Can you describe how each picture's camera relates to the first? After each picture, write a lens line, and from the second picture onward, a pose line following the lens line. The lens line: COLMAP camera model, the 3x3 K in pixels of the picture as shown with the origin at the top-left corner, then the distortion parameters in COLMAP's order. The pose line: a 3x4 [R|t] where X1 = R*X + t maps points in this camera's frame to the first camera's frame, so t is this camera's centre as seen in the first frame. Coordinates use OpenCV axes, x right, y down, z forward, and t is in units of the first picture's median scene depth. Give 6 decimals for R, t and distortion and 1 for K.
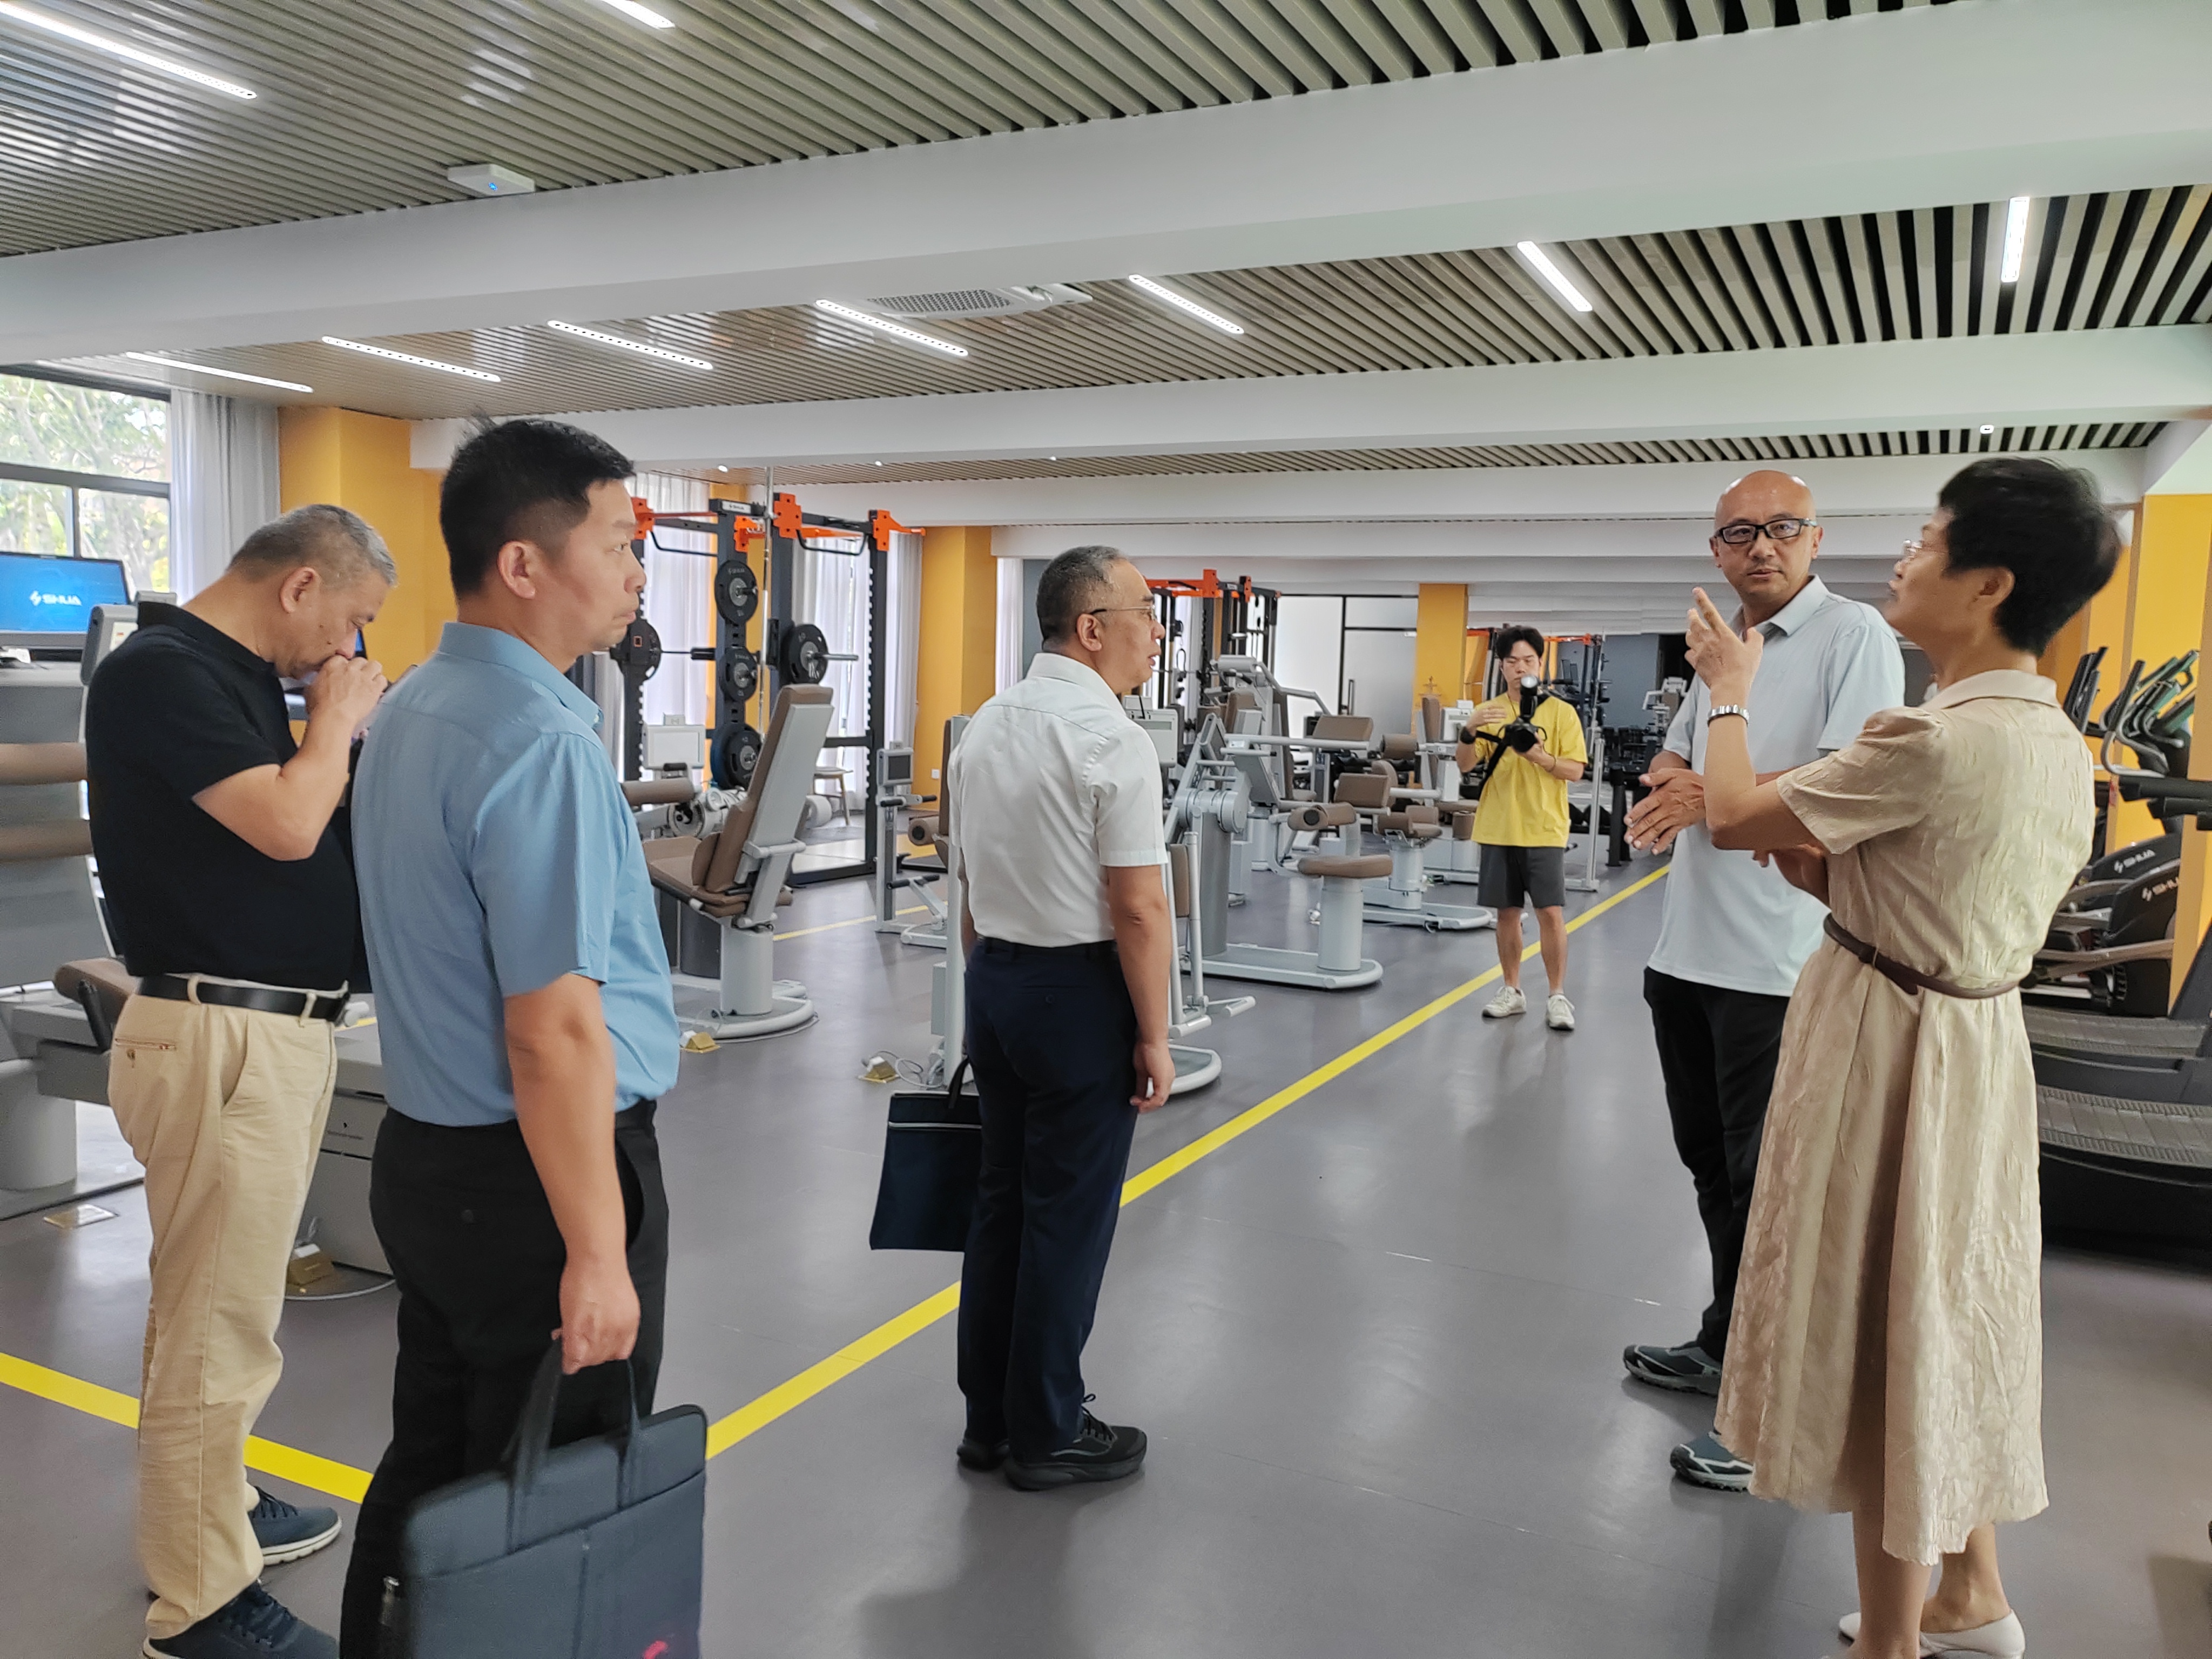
lens RADIAL K [[1711.4, 0, 1106.0], [0, 1711.4, 829.5], [0, 0, 1]] dist [-0.000609, 0.091377]
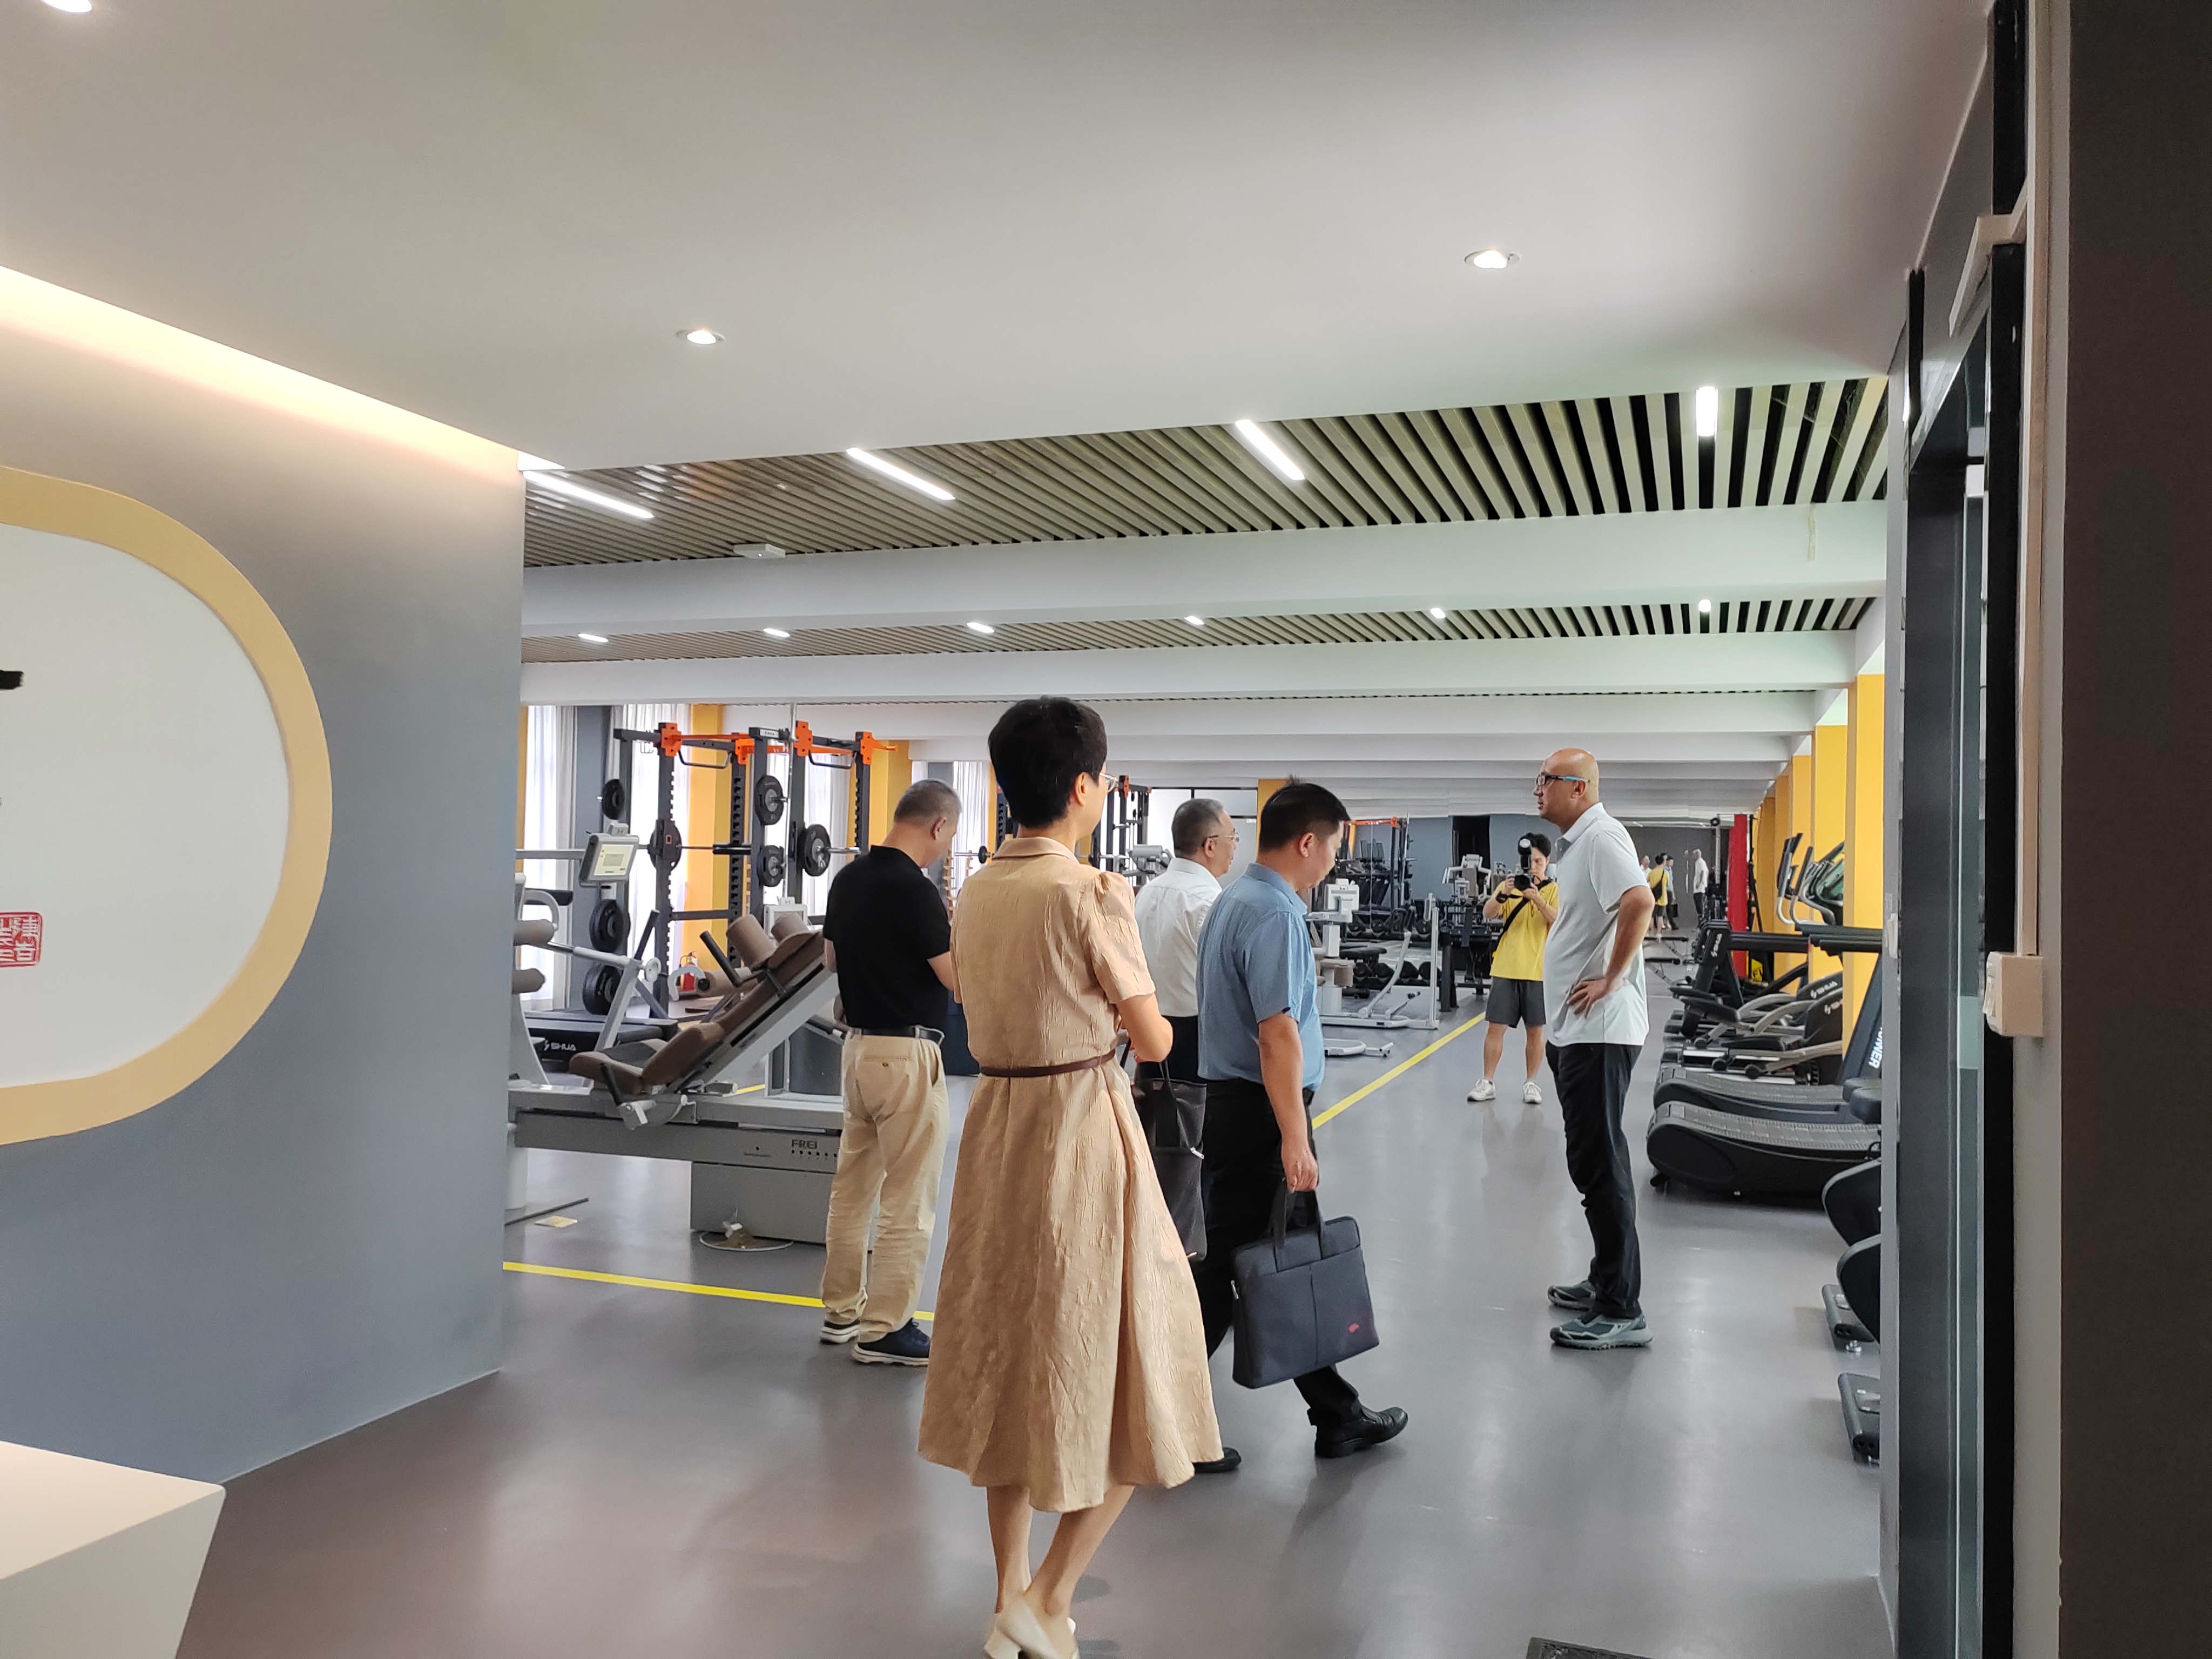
lens RADIAL K [[1711.4, 0, 1106.0], [0, 1711.4, 829.5], [0, 0, 1]] dist [-0.000609, 0.091377]
pose [[0.993077, -0.010418, 0.117005, -0.117037], [0.022659, 0.994342, -0.103778, 0.017972], [-0.115262, 0.105711, 0.987694, -0.262601]]
